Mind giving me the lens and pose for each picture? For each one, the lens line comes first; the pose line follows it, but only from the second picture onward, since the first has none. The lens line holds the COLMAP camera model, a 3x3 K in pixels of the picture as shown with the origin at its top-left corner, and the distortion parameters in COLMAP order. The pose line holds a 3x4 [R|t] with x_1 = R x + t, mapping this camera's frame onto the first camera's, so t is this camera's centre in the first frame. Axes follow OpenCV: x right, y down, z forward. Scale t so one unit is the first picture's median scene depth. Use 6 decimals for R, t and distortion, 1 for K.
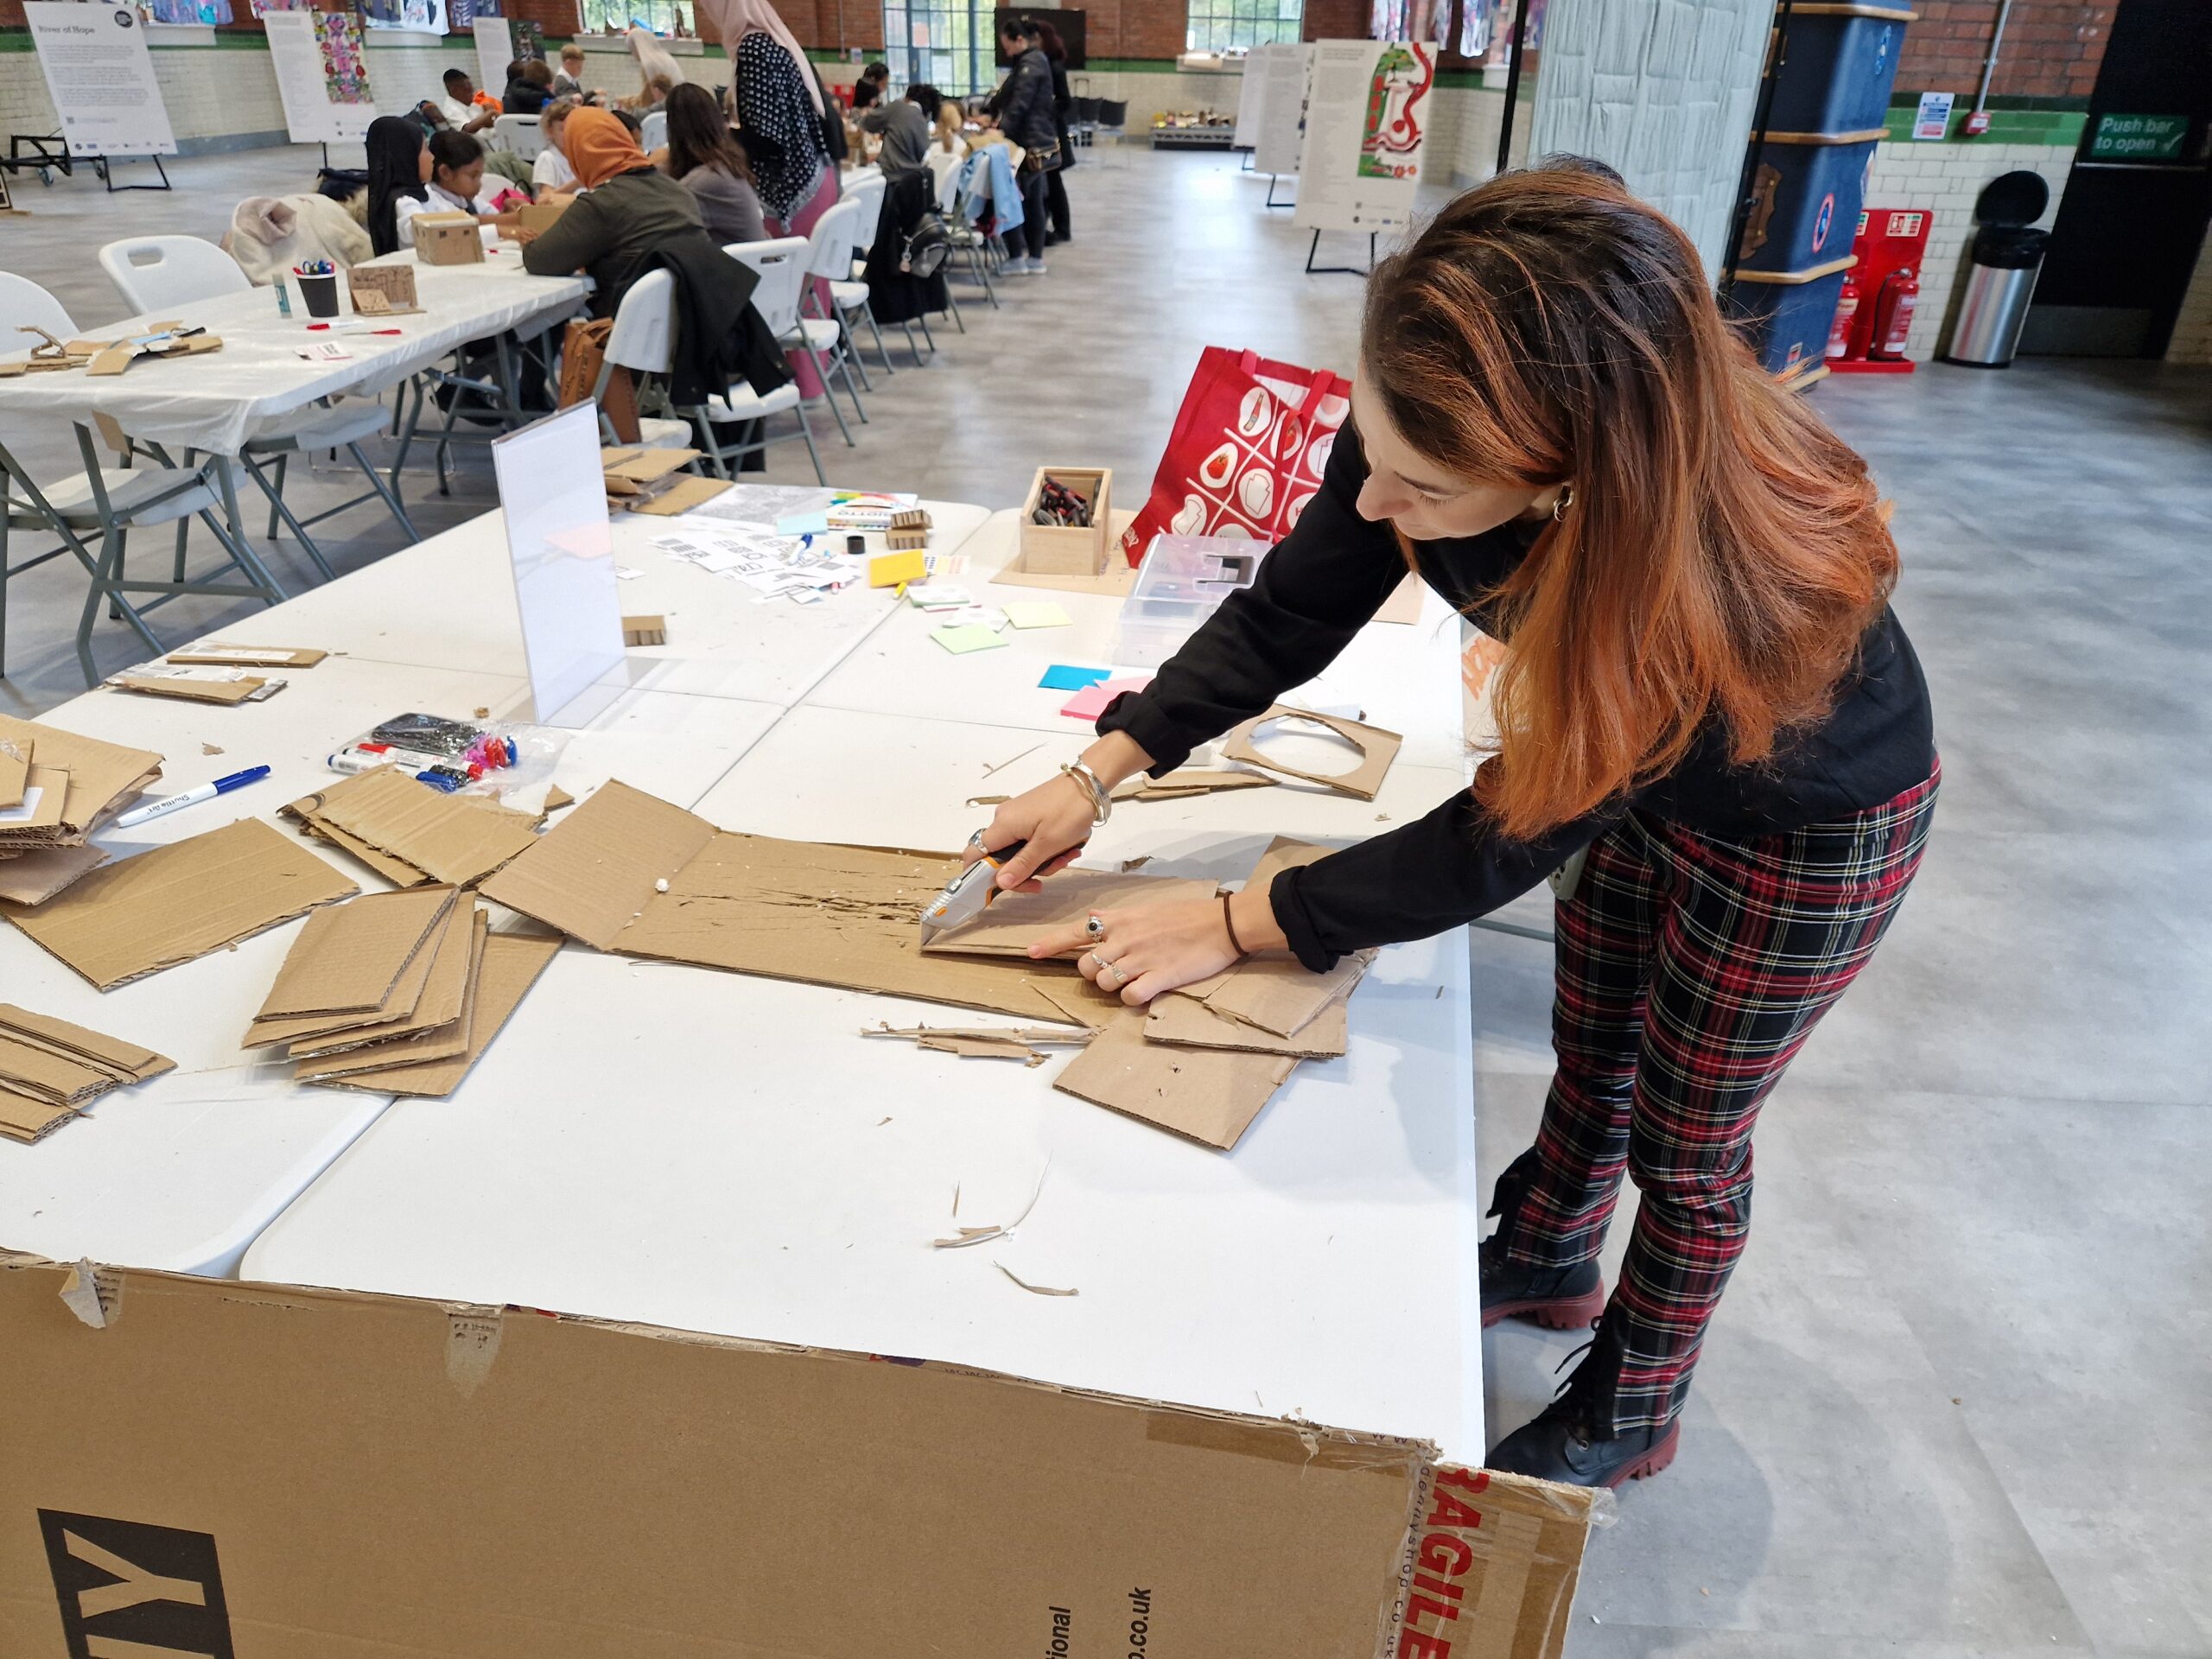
lens RADIAL K [[1462.2, 0, 1121.6], [0, 1462.2, 808.8], [0, 0, 1]] dist [0.071709, -0.054246]
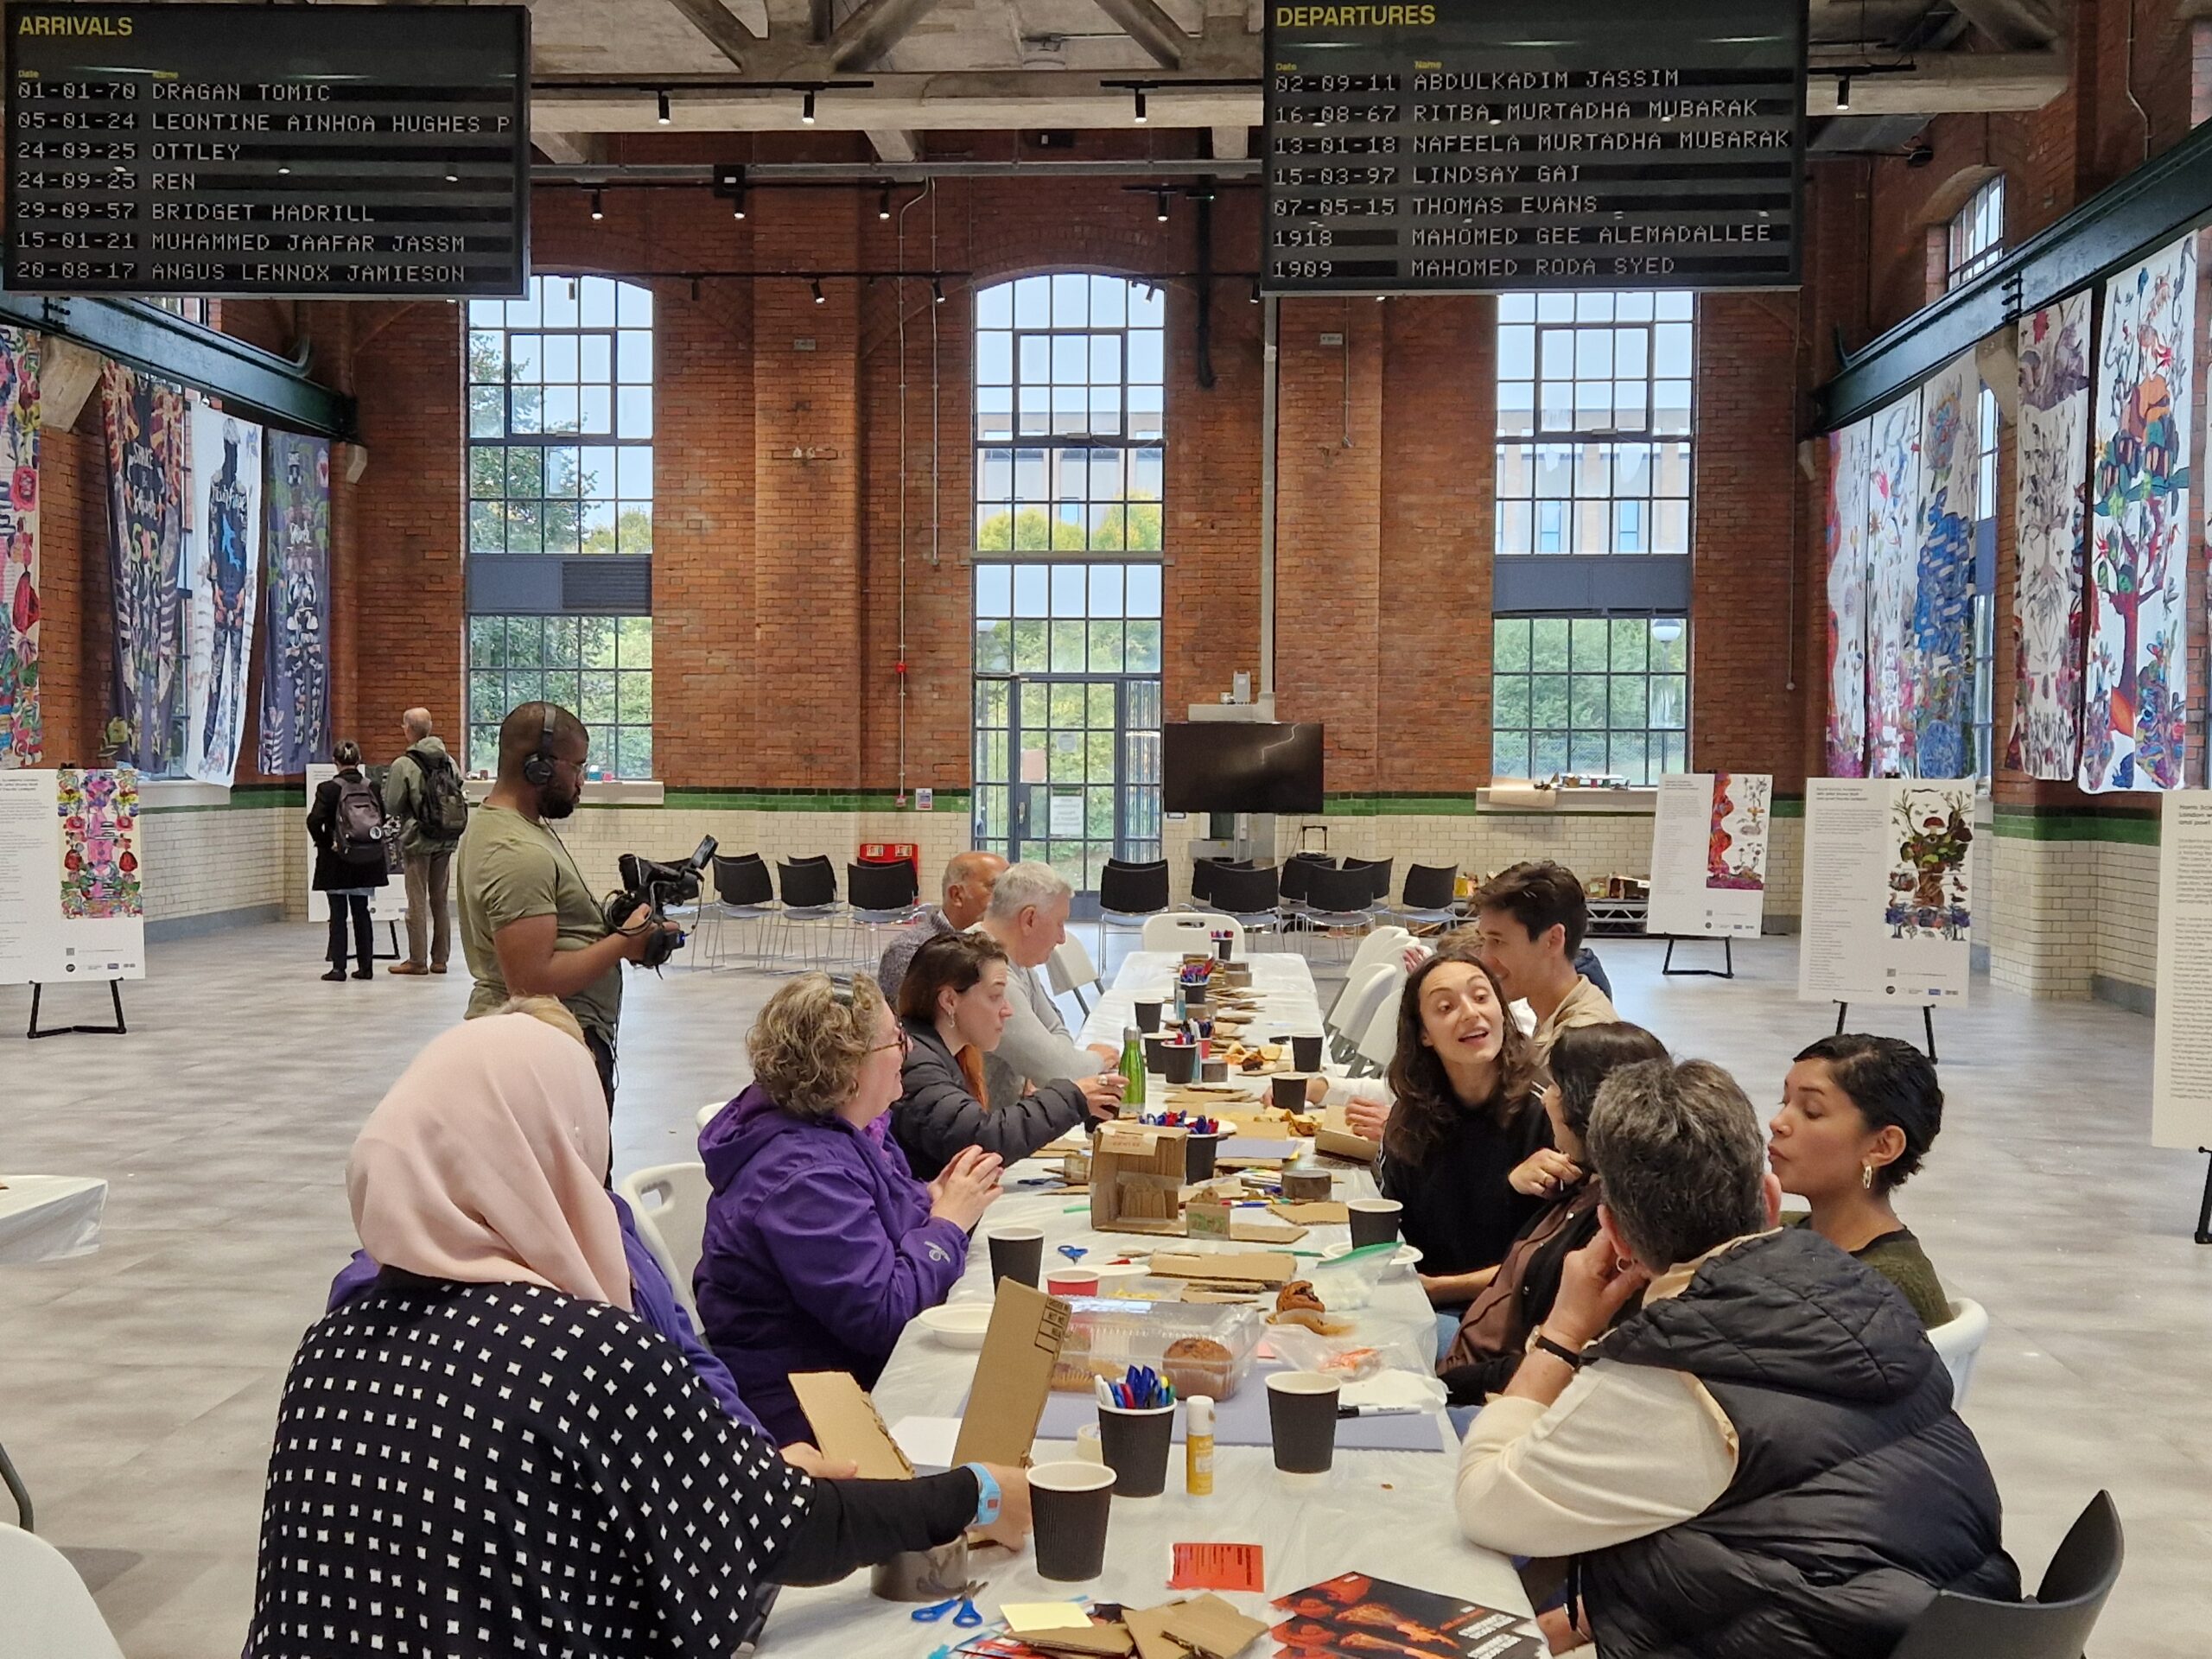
lens RADIAL K [[2583.9, 0, 1089.2], [0, 2583.9, 817.6], [0, 0, 1]] dist [0.070474, 0.000000]
pose [[0.999237, -0.018102, -0.034610, -0.124842], [0.001181, 0.899710, -0.436487, -0.091378], [0.039041, 0.436113, 0.899045, 0.148482]]
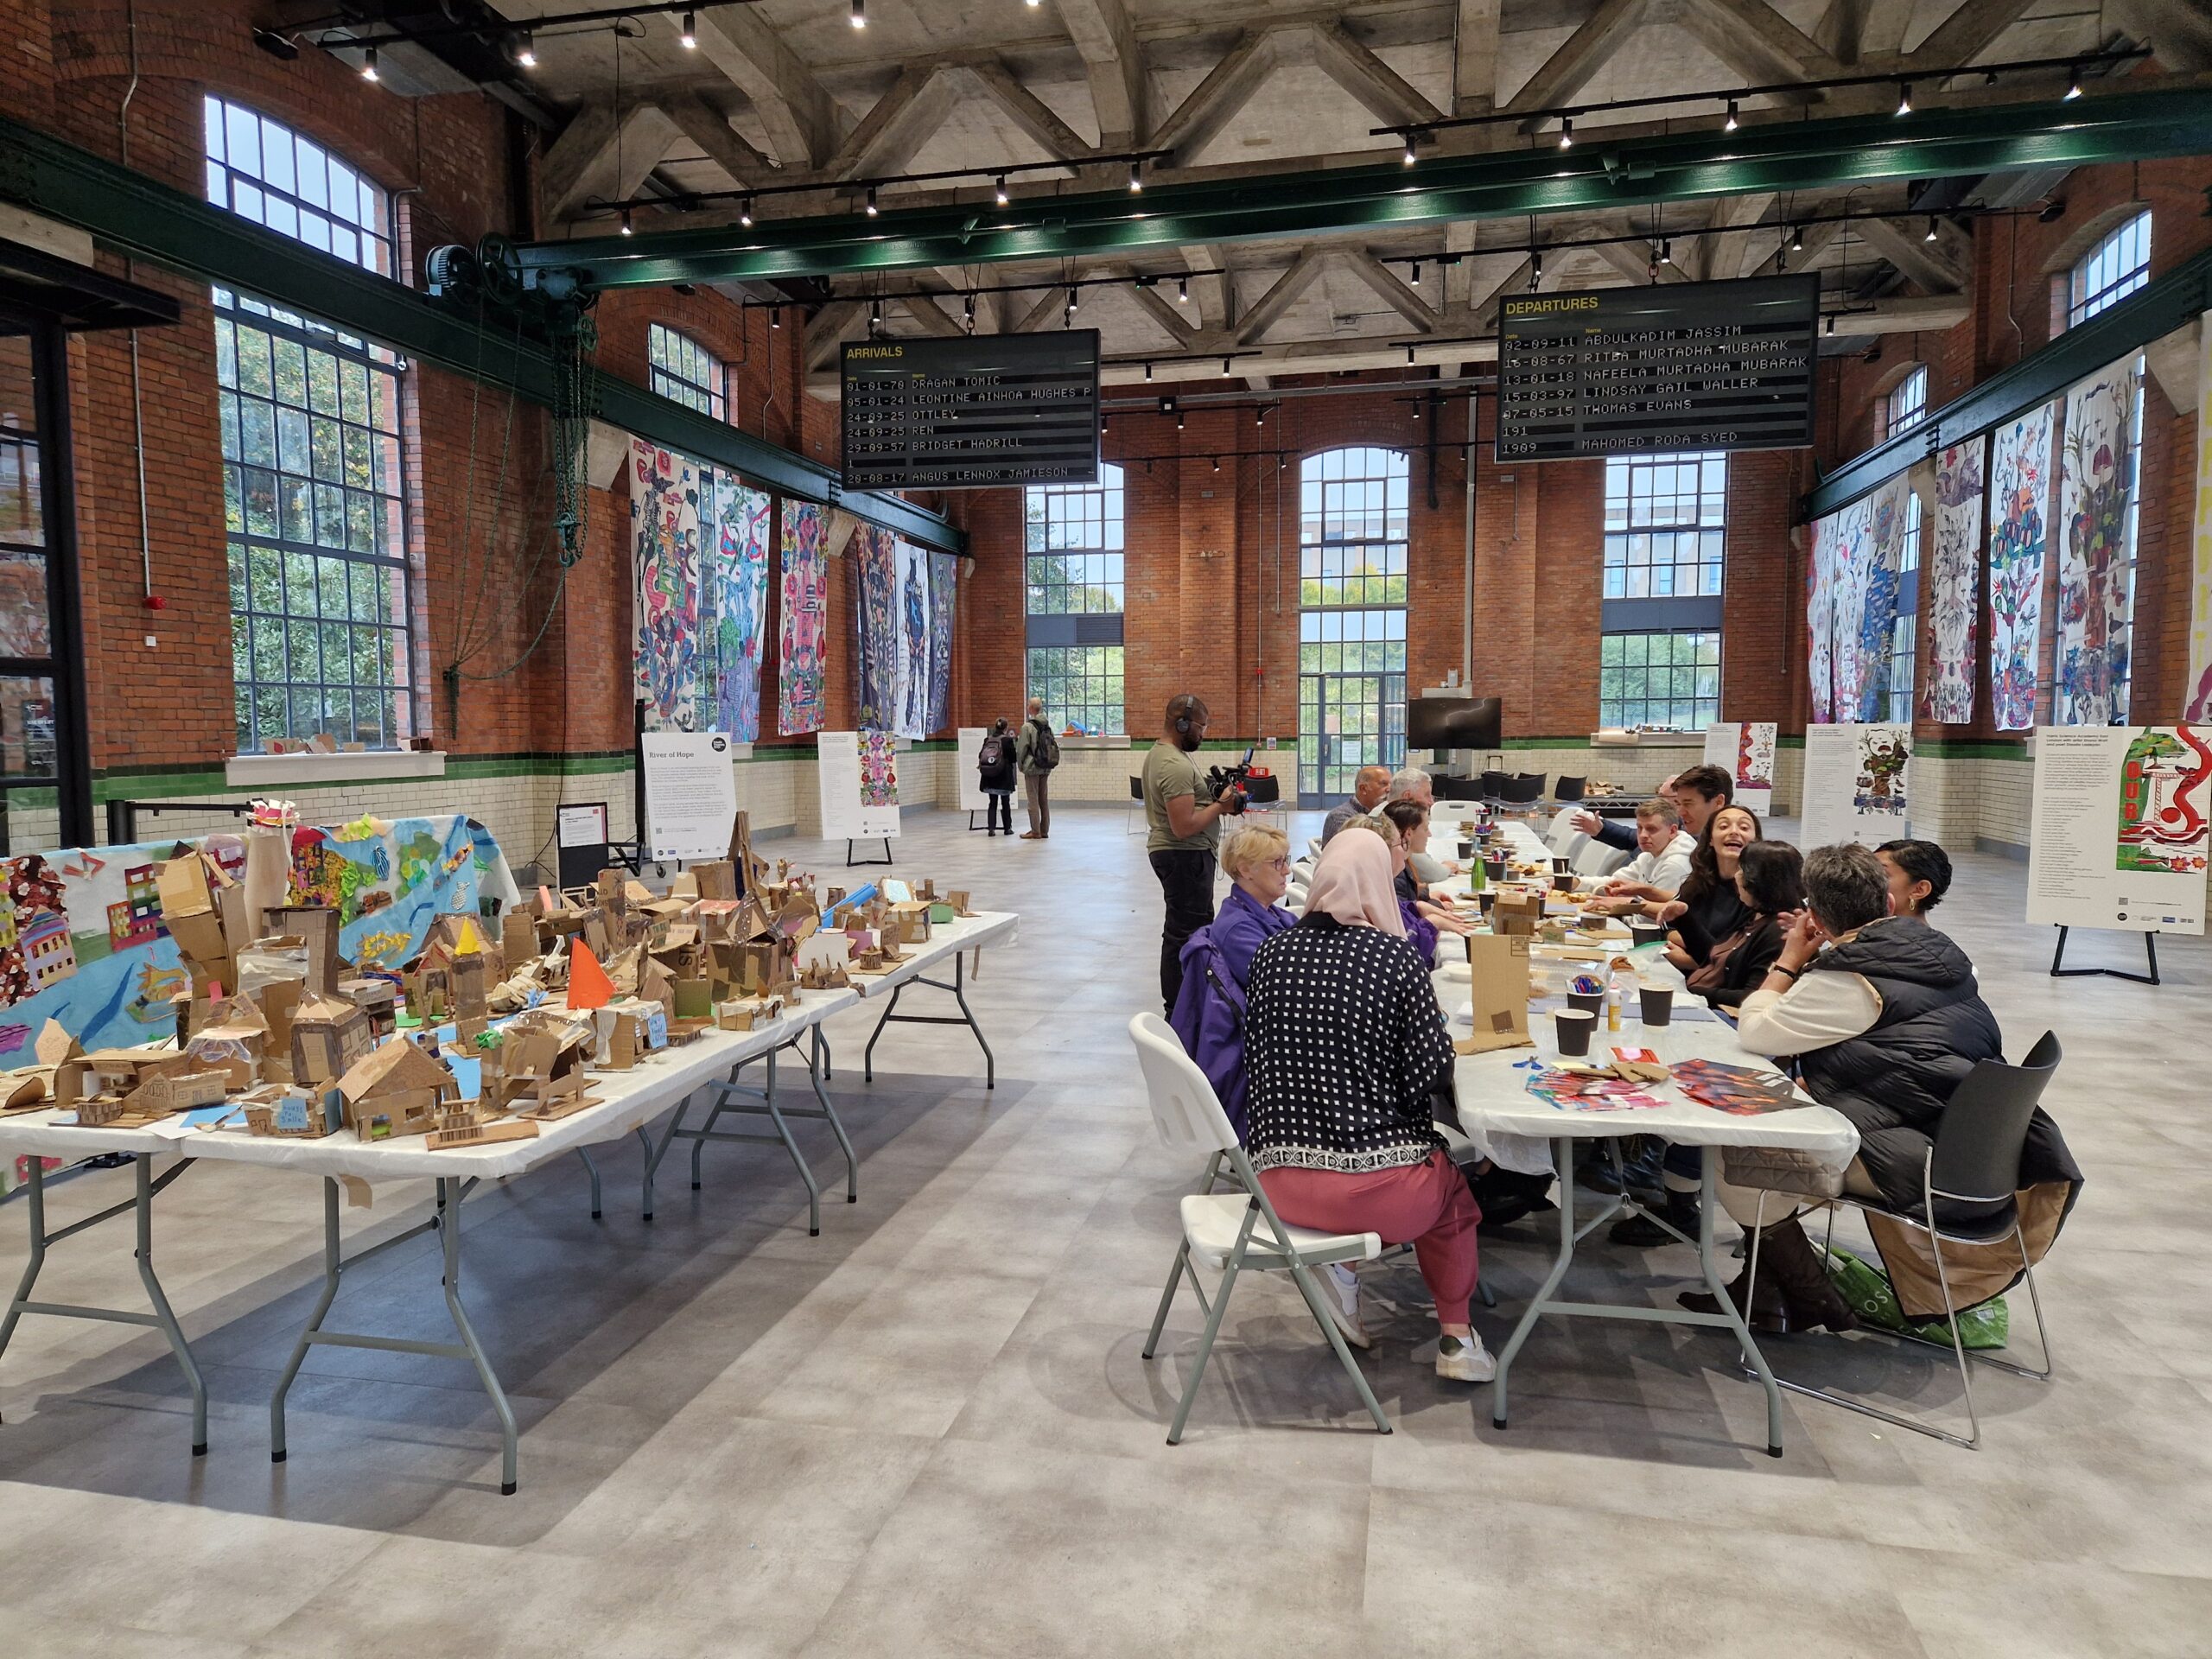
lens RADIAL K [[1462.2, 0, 1093.3], [0, 1462.2, 825.4], [0, 0, 1]] dist [0.071709, -0.054246]
pose [[0.980831, -0.017184, -0.194101, -0.161369], [-0.060764, 0.919463, -0.388453, -0.059435], [0.185144, 0.392802, 0.900793, 0.085943]]
